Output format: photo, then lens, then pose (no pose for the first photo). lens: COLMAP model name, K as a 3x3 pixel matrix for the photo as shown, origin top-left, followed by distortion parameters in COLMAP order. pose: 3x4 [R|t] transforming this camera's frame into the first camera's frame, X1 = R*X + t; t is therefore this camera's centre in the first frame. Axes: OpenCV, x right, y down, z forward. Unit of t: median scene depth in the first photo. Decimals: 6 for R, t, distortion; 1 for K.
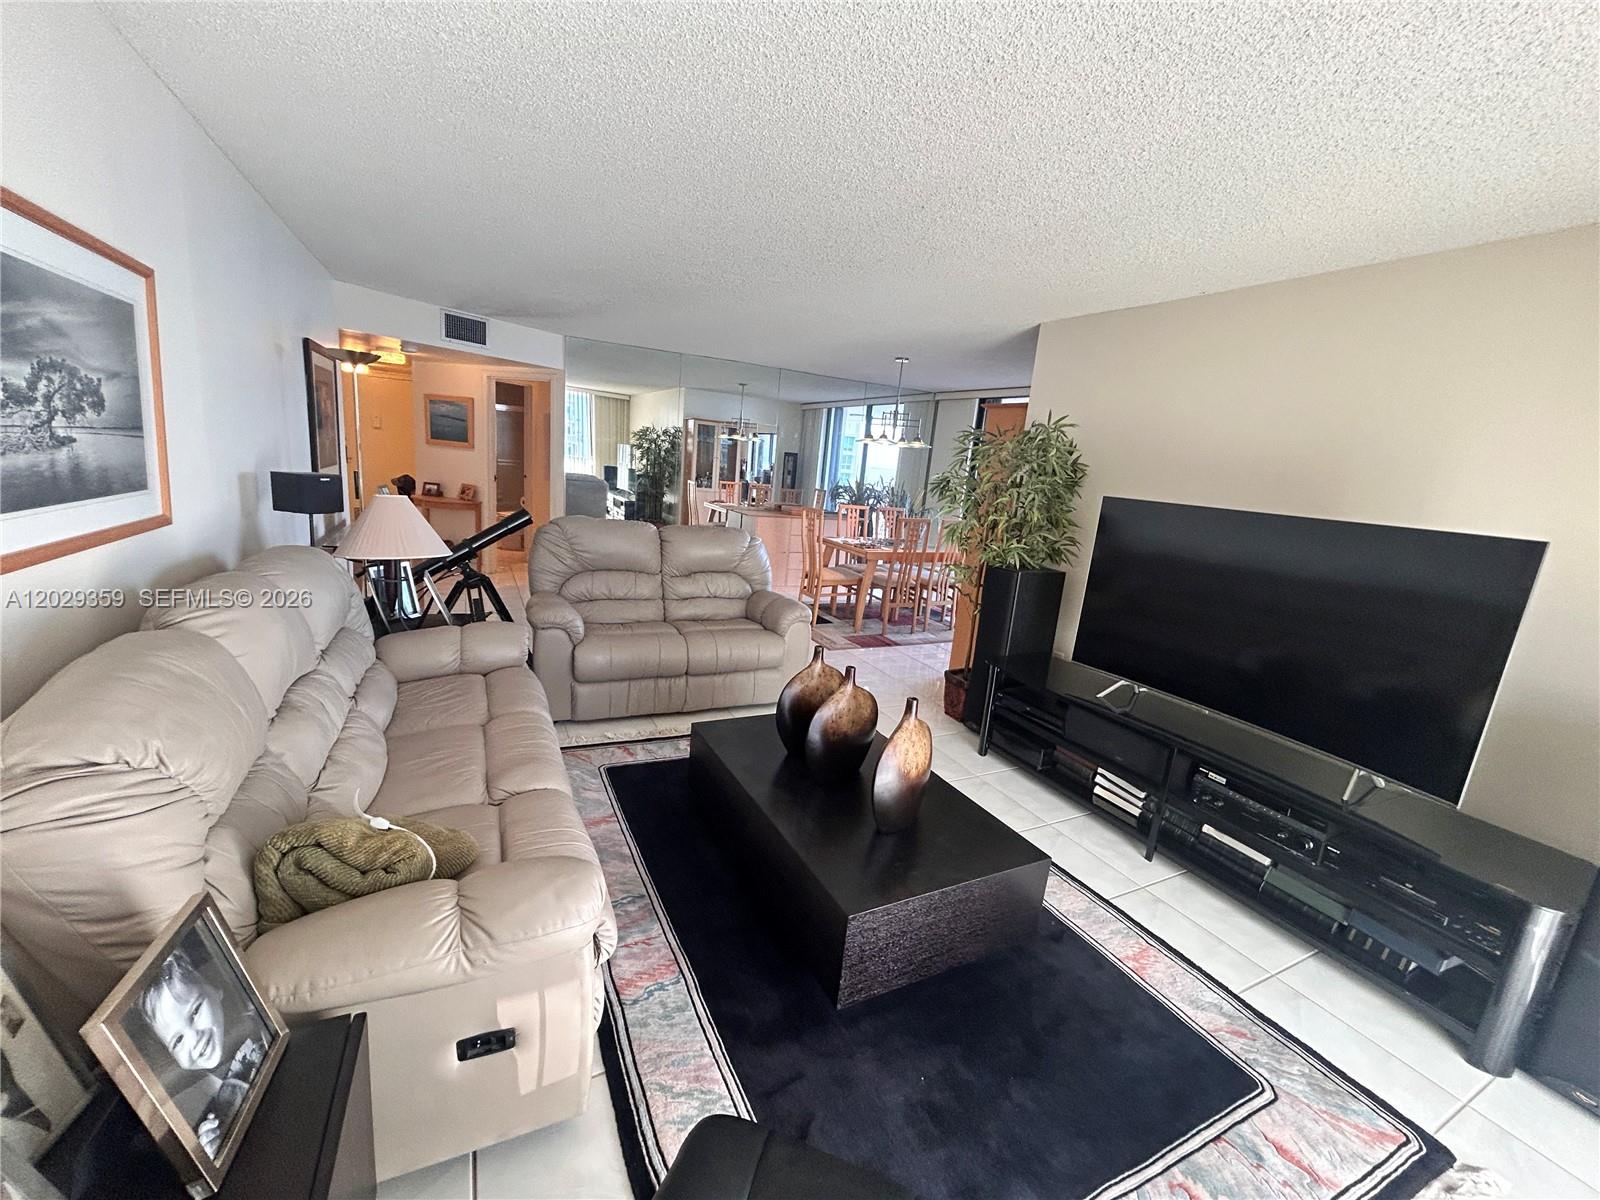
lens RADIAL K [[640.9, 0, 800.0], [0, 640.9, 600.0], [0, 0, 1]] dist [-0.001297, -0.000314]
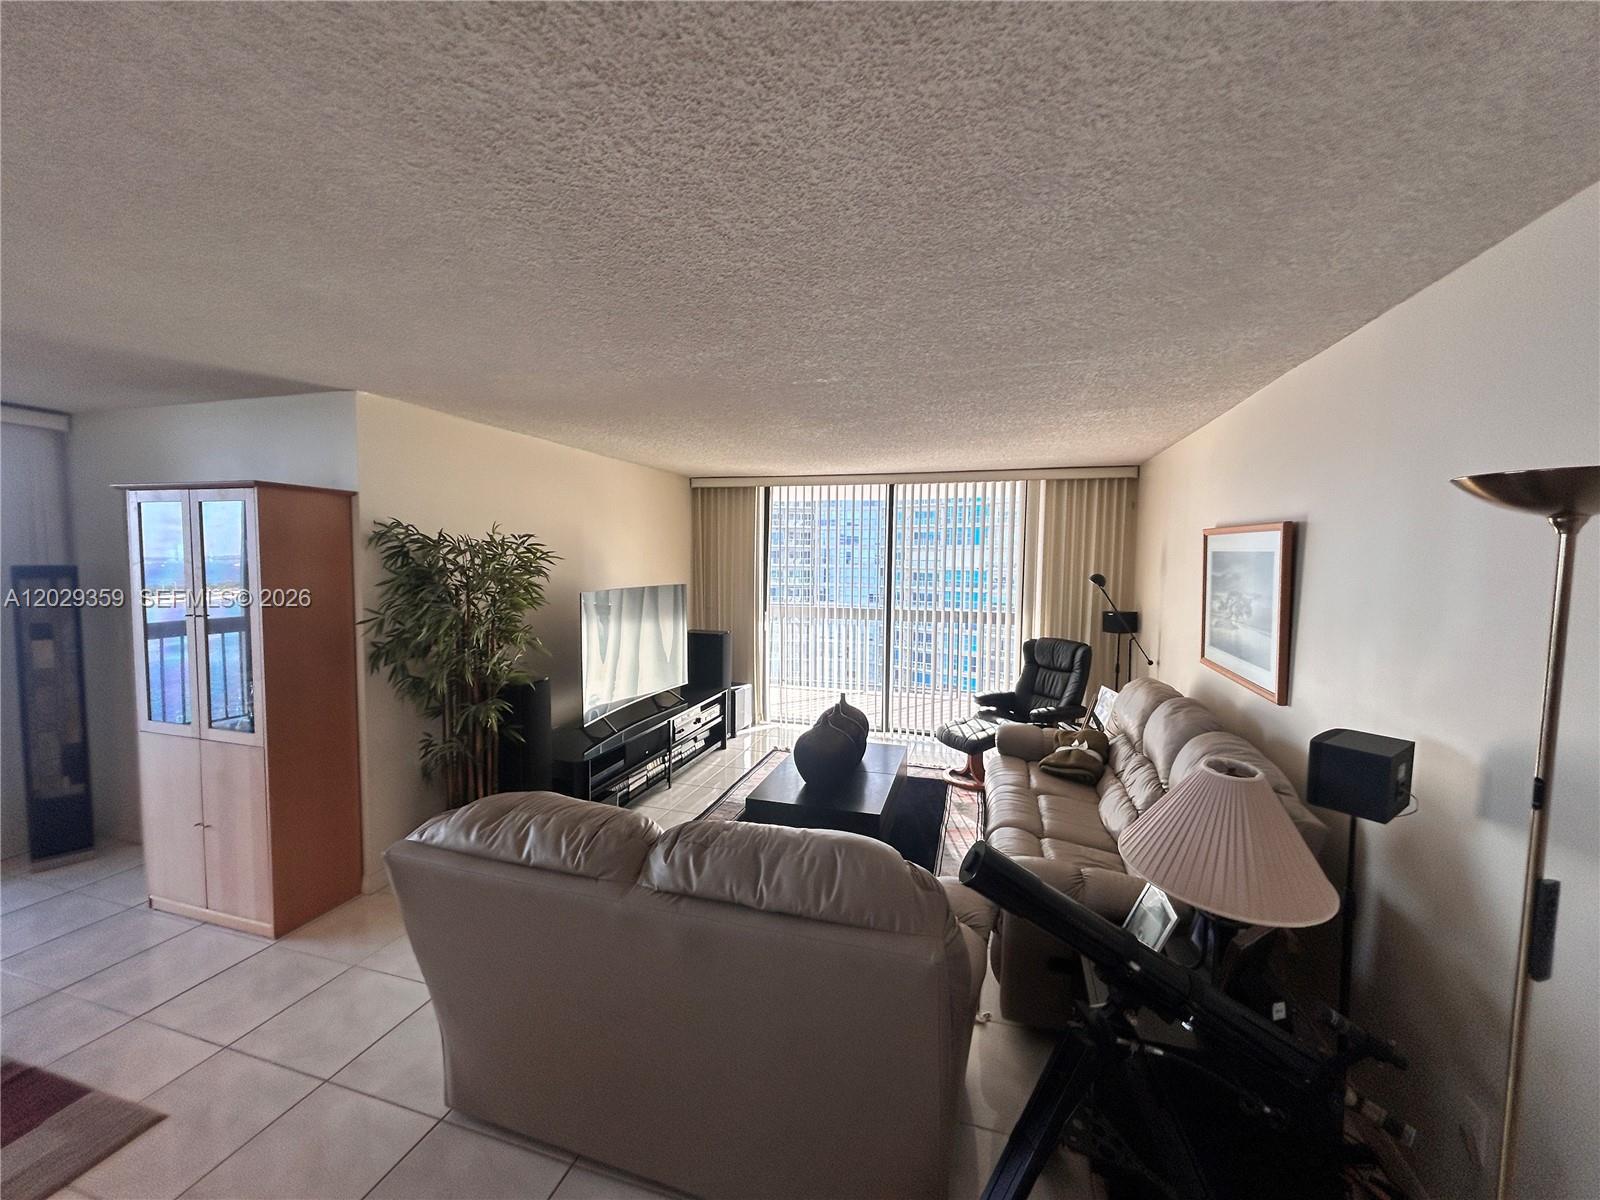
lens RADIAL K [[640.9, 0, 800.0], [0, 640.9, 600.0], [0, 0, 1]] dist [-0.001297, -0.000314]
pose [[-0.719778, -0.143170, 0.679280, -0.243924], [0.074211, 0.957026, 0.280345, -0.162247], [-0.690226, 0.252196, -0.678222, 0.533738]]
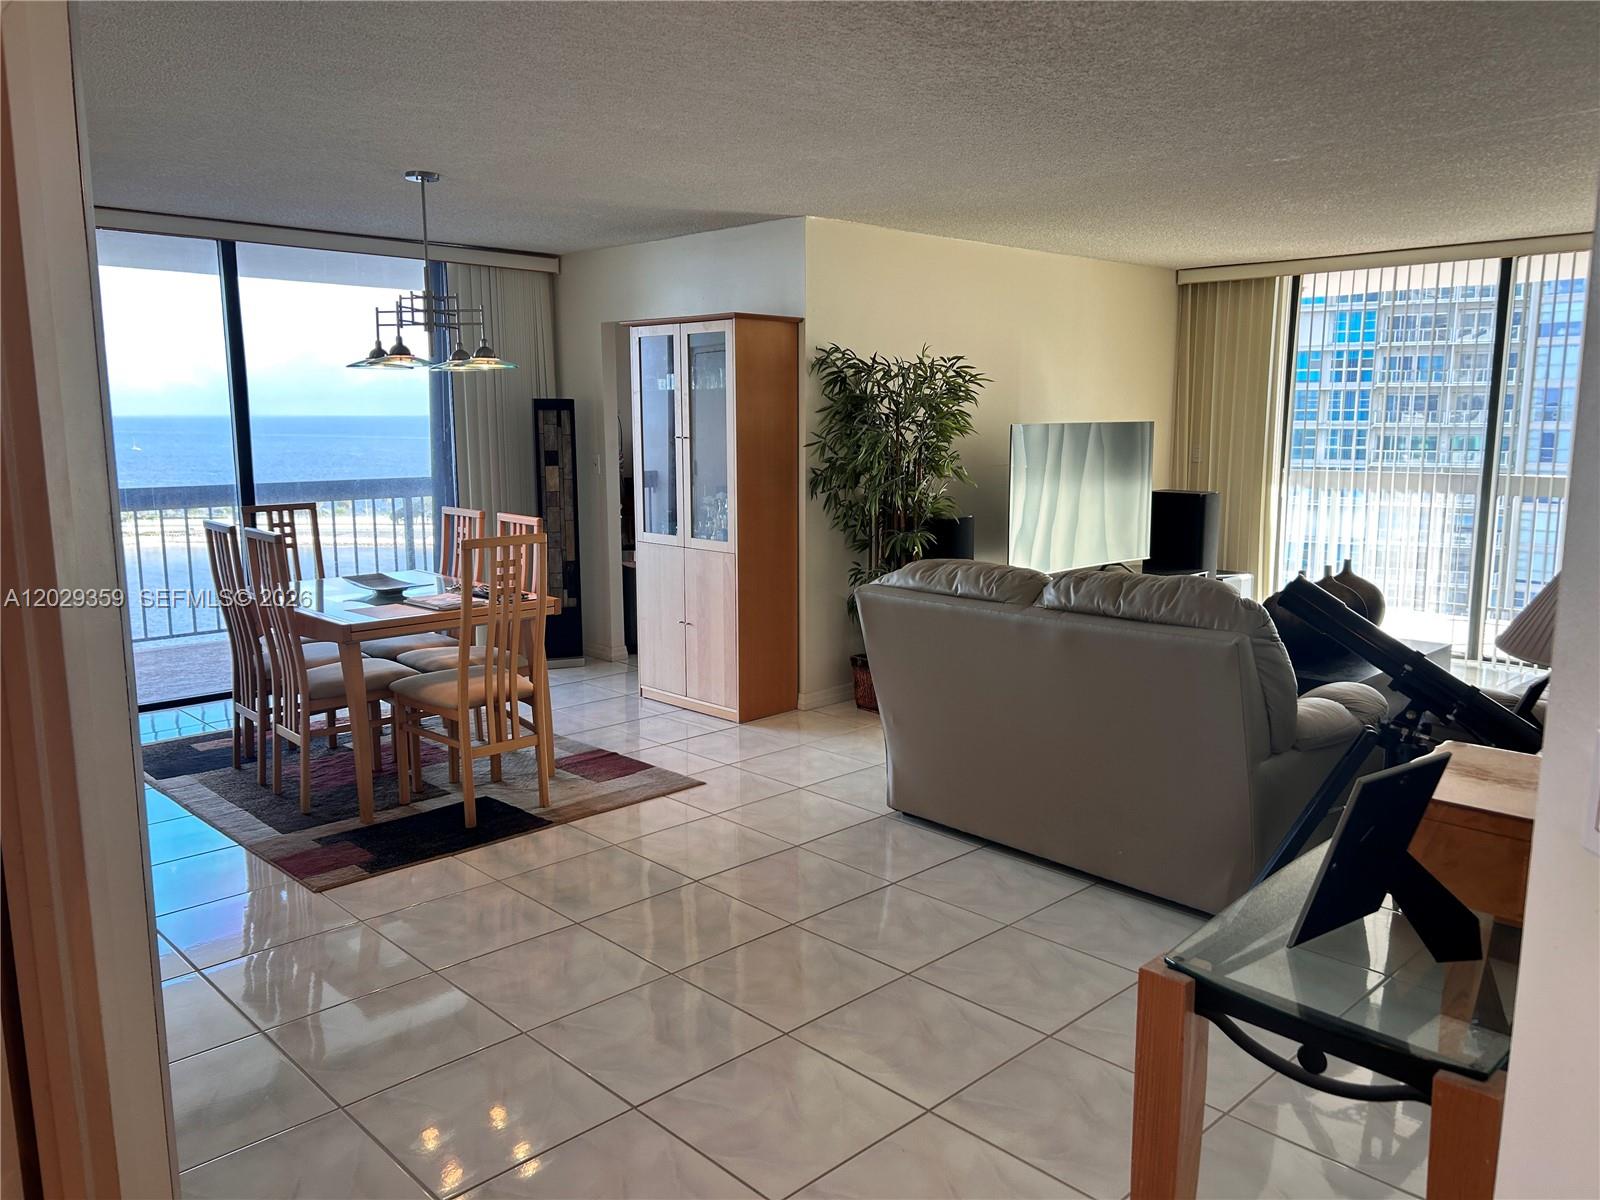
lens RADIAL K [[1208.3, 0, 800.0], [0, 1208.3, 600.0], [0, 0, 1]] dist [0.066005, -0.076065]
pose [[-0.287821, -0.231930, 0.929176, -0.482933], [0.182668, 0.939124, 0.290997, -0.187722], [-0.940102, 0.253486, -0.227933, 0.642291]]
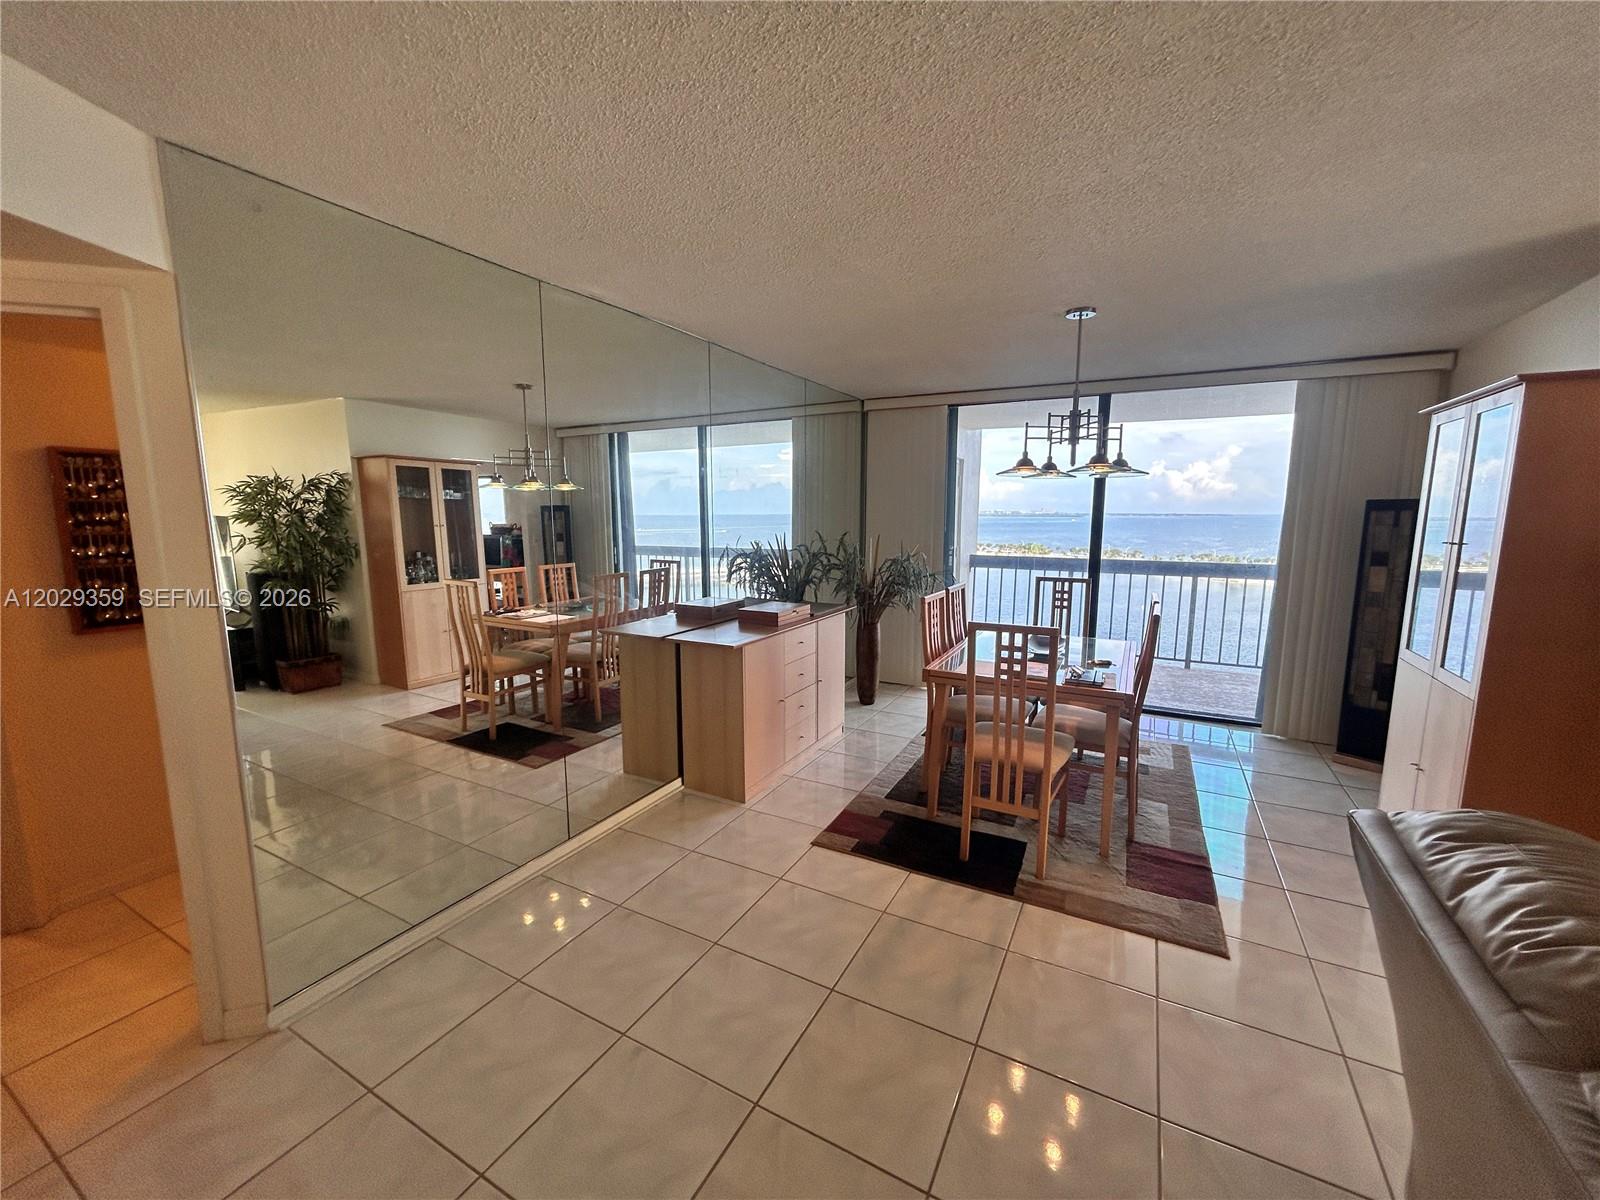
lens RADIAL K [[640.9, 0, 800.0], [0, 640.9, 600.0], [0, 0, 1]] dist [-0.001297, -0.000314]
pose [[0.822942, -0.161721, 0.544622, -0.218844], [0.189904, 0.981792, 0.004584, -0.120971], [-0.535447, 0.099654, 0.838669, 0.447022]]
